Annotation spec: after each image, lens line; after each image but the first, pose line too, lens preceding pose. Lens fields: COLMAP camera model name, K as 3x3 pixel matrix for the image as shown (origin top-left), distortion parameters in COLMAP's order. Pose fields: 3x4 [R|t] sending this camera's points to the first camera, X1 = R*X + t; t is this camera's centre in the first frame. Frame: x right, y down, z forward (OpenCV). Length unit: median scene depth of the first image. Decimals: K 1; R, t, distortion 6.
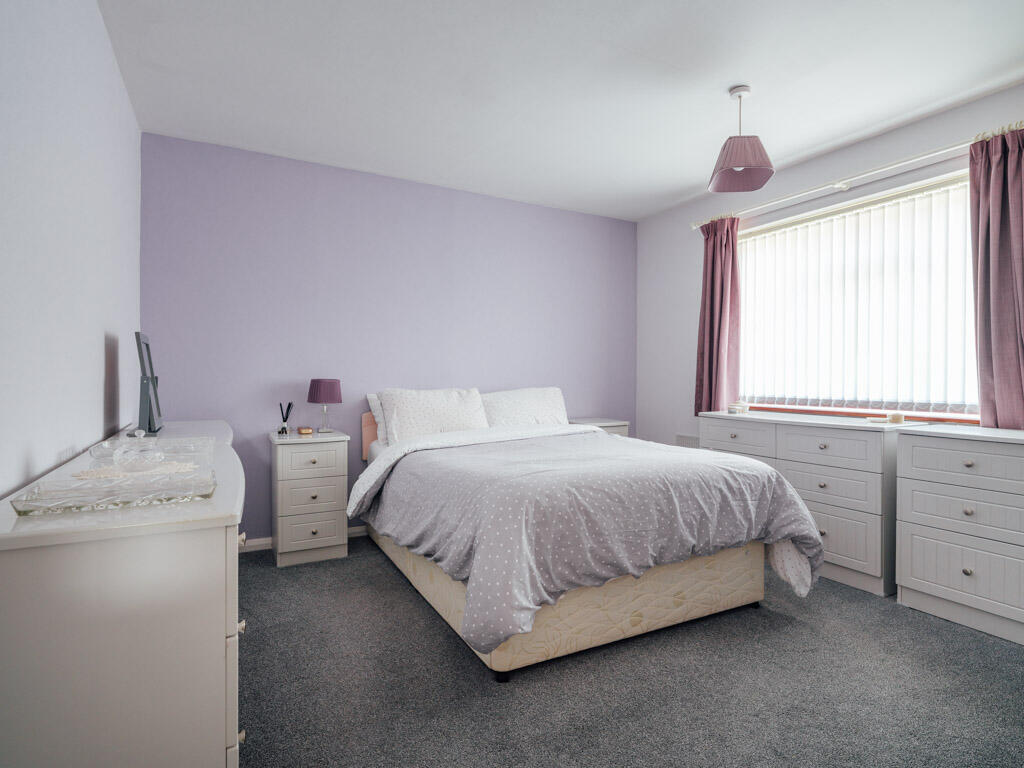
lens RADIAL K [[569.1, 0, 508.9], [0, 569.1, 379.8], [0, 0, 1]] dist [-0.002479, -0.000999]
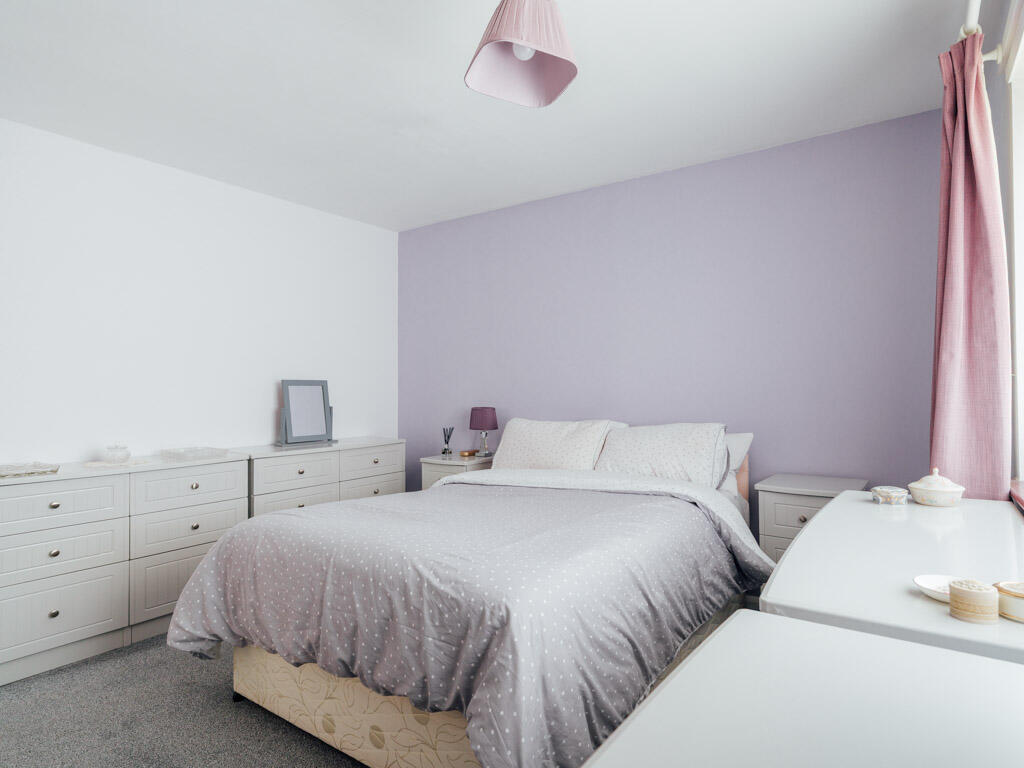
lens RADIAL K [[569.1, 0, 509.8], [0, 569.1, 387.8], [0, 0, 1]] dist [-0.002479, -0.000999]
pose [[0.443757, -0.013578, -0.896044, 0.992094], [0.004541, 0.999906, -0.012903, -0.036584], [0.896135, 0.001657, 0.443777, 0.818388]]
